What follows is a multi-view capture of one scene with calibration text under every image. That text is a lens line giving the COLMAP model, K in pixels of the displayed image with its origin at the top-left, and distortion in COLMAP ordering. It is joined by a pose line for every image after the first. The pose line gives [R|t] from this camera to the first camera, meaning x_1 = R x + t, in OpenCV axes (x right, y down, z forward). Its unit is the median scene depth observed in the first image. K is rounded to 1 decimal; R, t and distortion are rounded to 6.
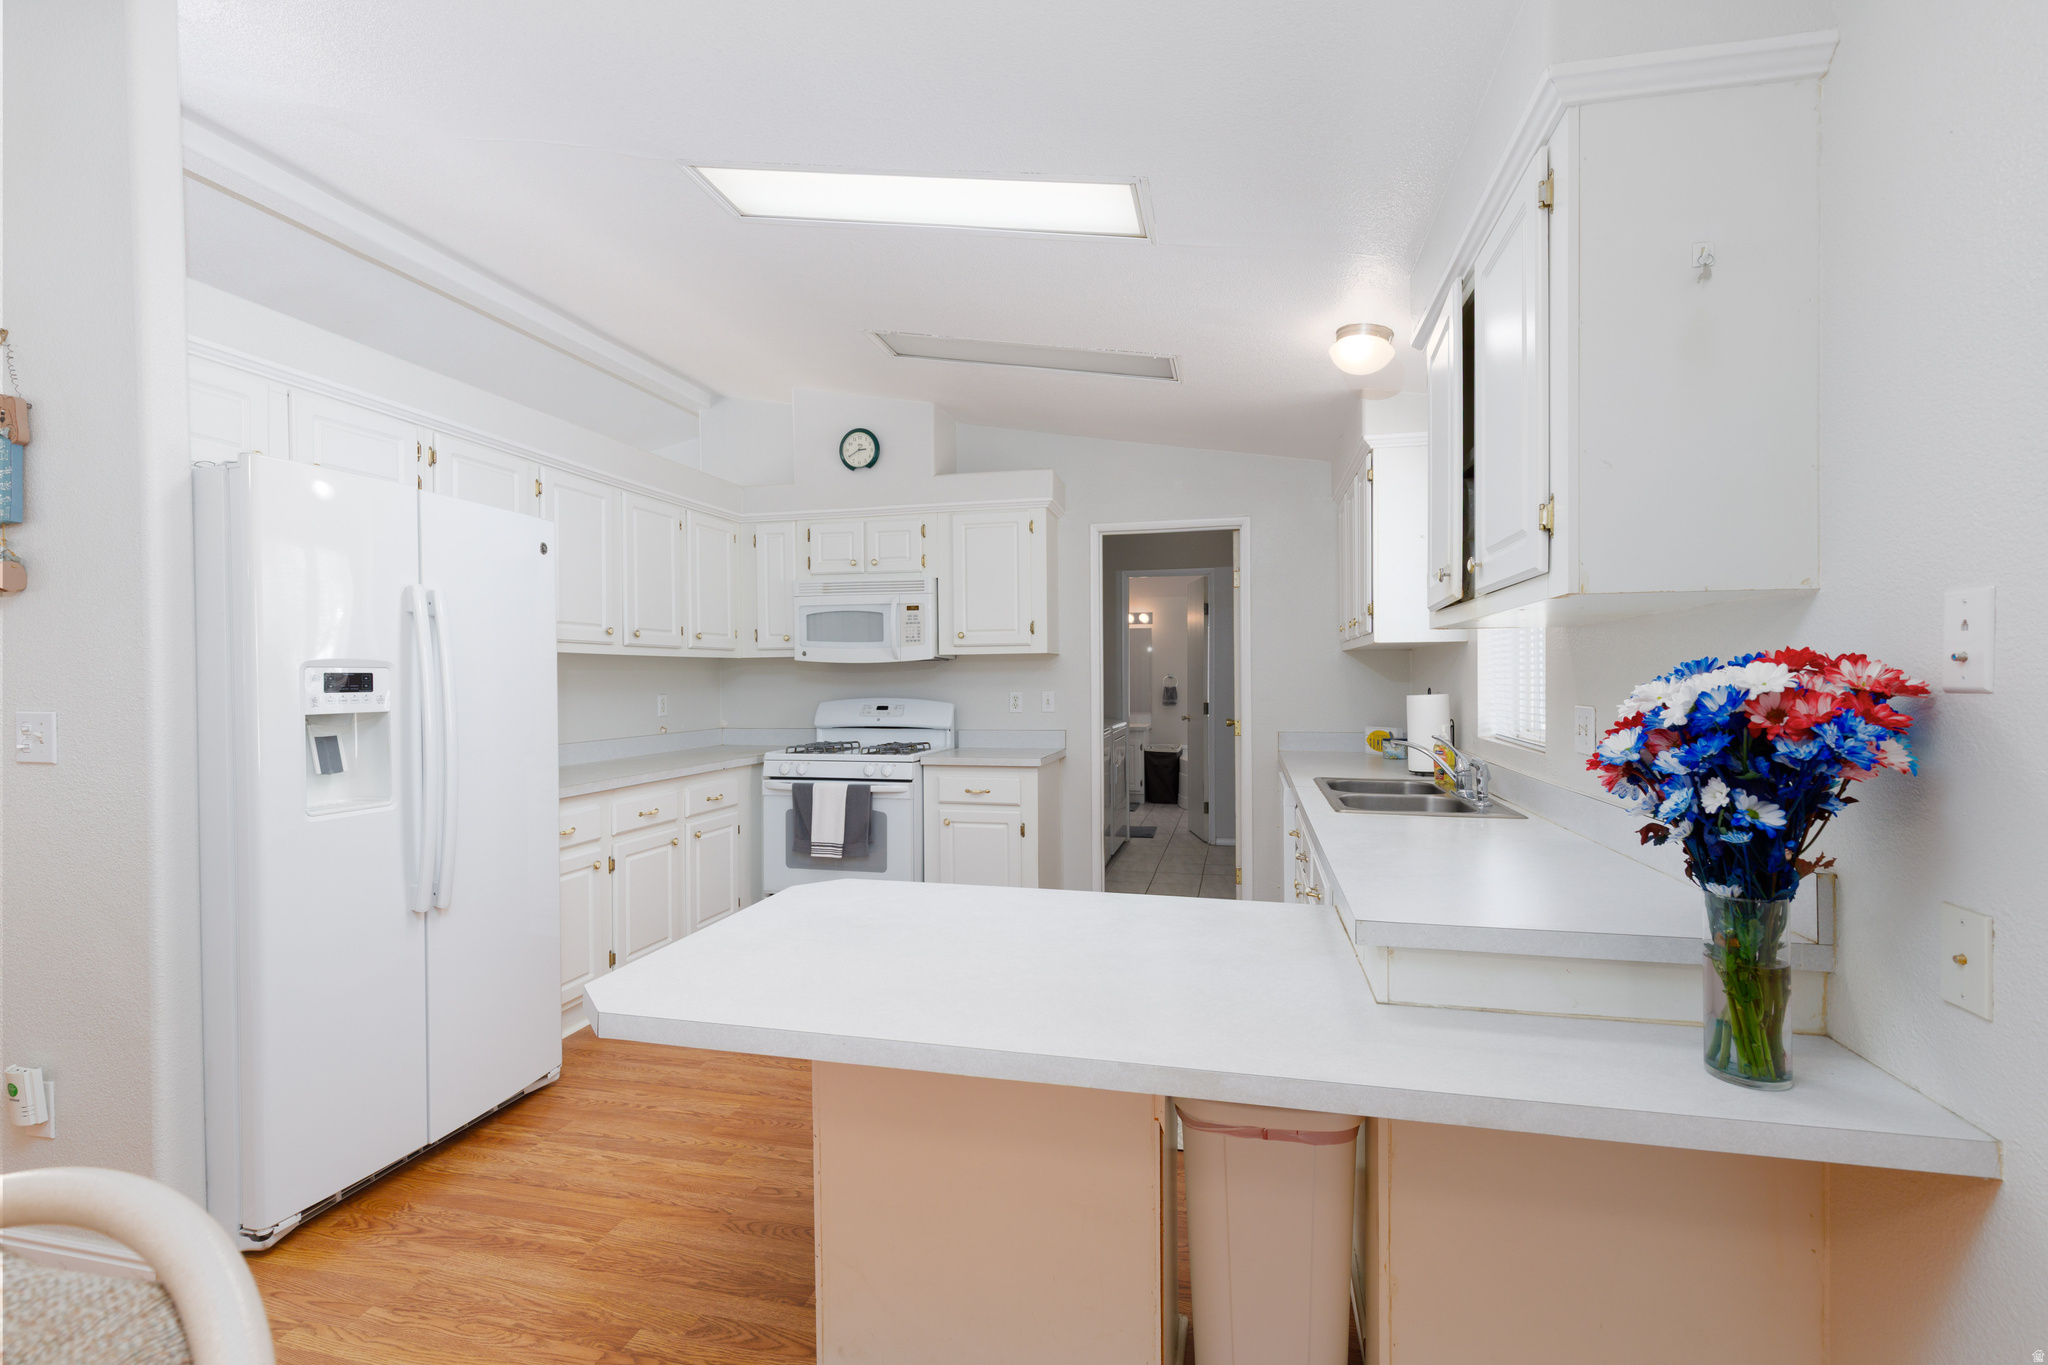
lens RADIAL K [[913.4, 0, 1027.6], [0, 913.4, 689.0], [0, 0, 1]] dist [0.009353, -0.000598]
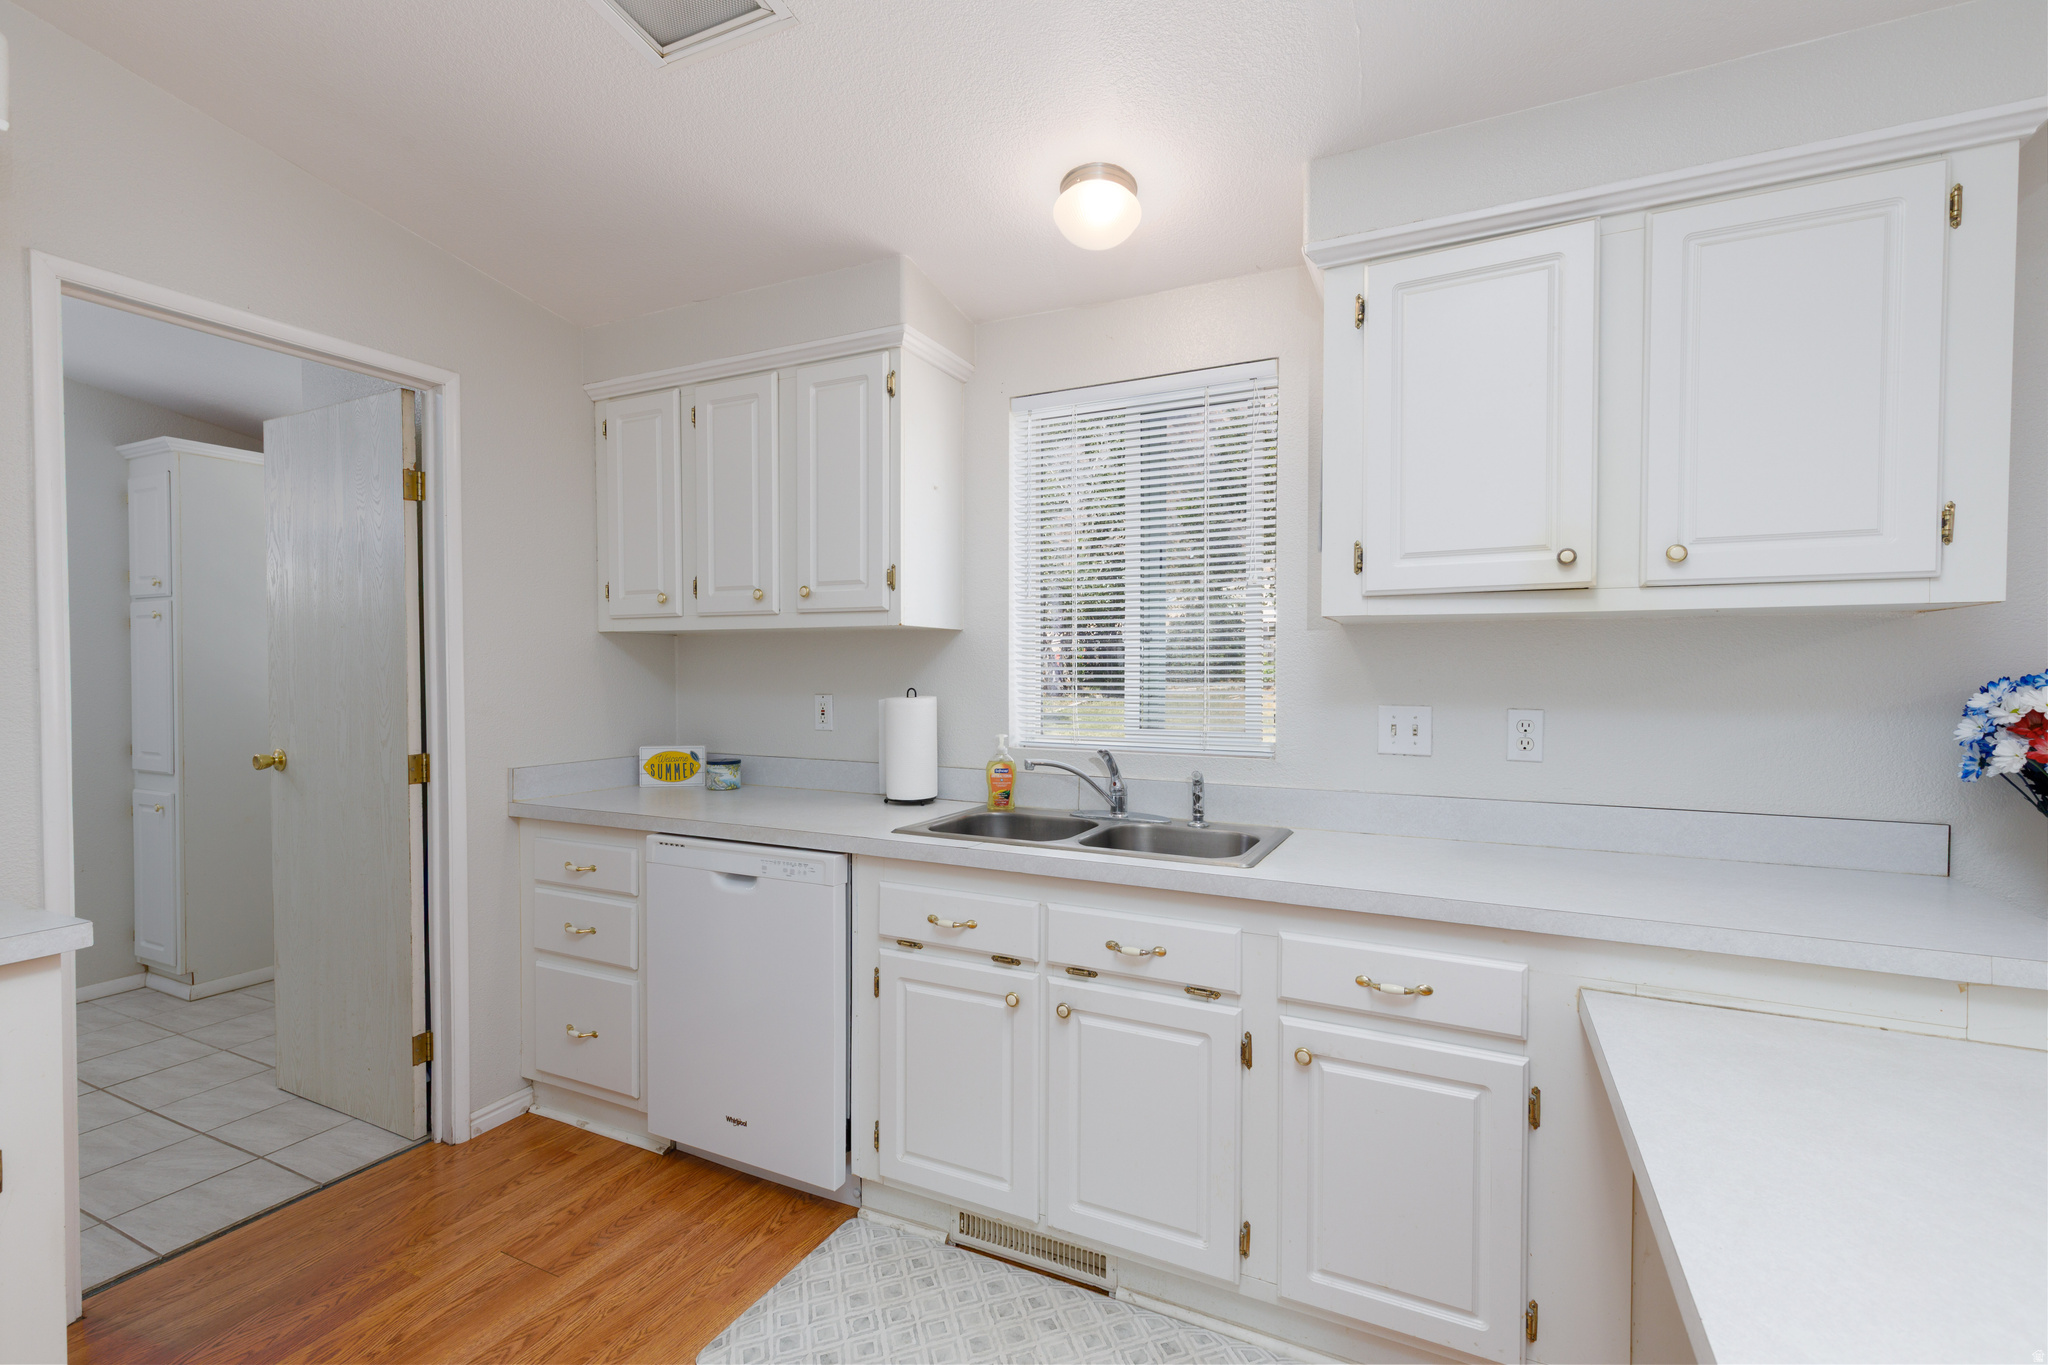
lens RADIAL K [[913.4, 0, 1014.9], [0, 913.4, 688.3], [0, 0, 1]] dist [0.009353, -0.000598]
pose [[0.215633, -0.012953, 0.976389, -0.228173], [0.006496, 0.999909, 0.011830, -0.008185], [-0.976453, 0.003791, 0.215697, 0.614071]]
